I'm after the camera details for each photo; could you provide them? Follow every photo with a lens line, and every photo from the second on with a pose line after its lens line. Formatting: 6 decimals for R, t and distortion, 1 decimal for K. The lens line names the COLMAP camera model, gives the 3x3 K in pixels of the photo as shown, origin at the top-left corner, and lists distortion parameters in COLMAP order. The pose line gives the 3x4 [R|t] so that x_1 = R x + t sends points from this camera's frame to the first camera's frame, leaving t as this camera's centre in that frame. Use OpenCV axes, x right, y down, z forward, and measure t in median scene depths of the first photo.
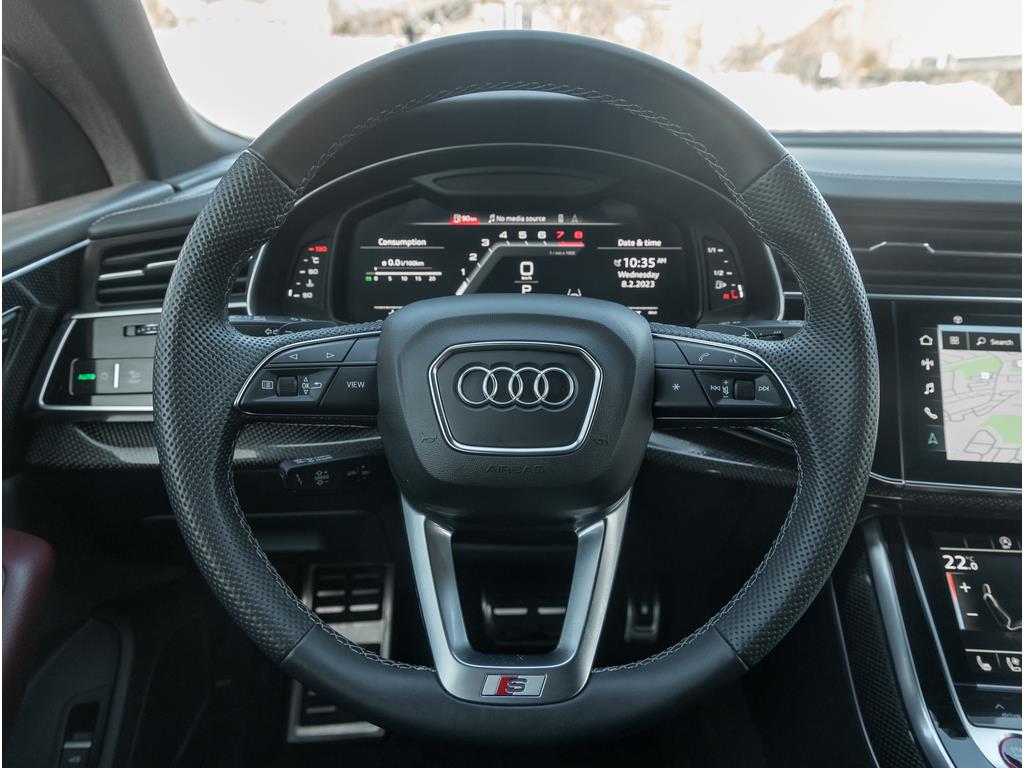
lens RADIAL K [[816.4, 0, 512.2], [0, 816.4, 378.4], [0, 0, 1]] dist [0.036761, -0.012972]
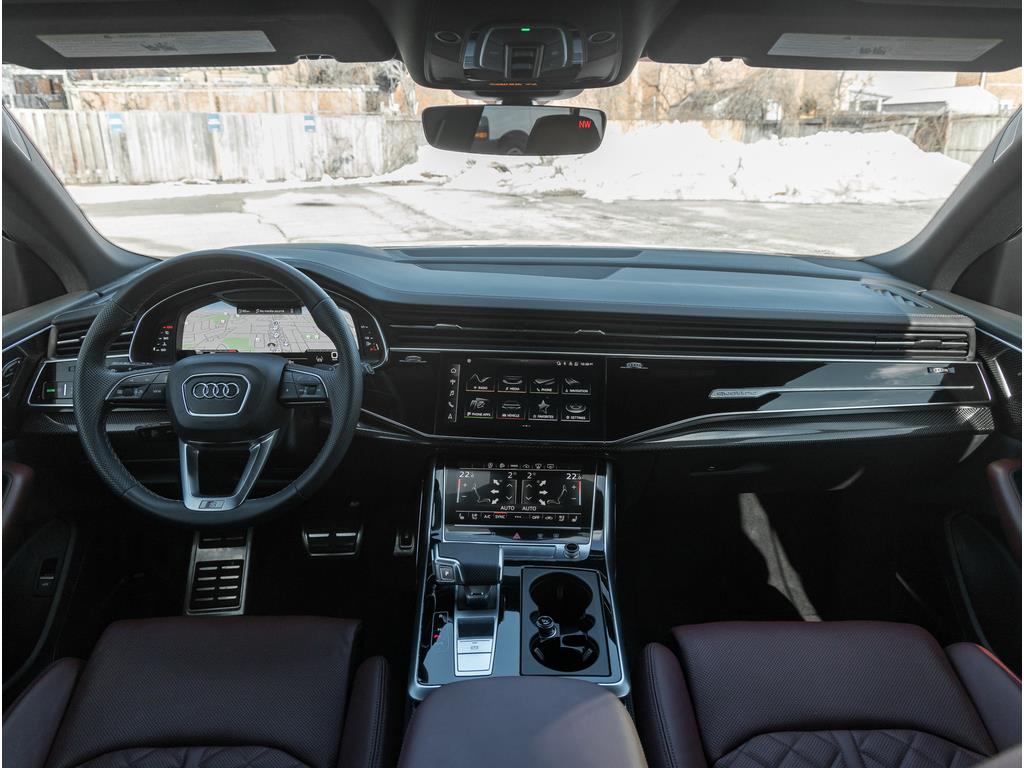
lens RADIAL K [[816.4, 0, 521.4], [0, 816.4, 381.5], [0, 0, 1]] dist [0.036761, -0.012972]
pose [[0.999850, -0.007244, 0.015716, 0.600527], [0.007684, 0.999575, -0.028133, 0.039578], [-0.015506, 0.028249, 0.999481, -1.033850]]
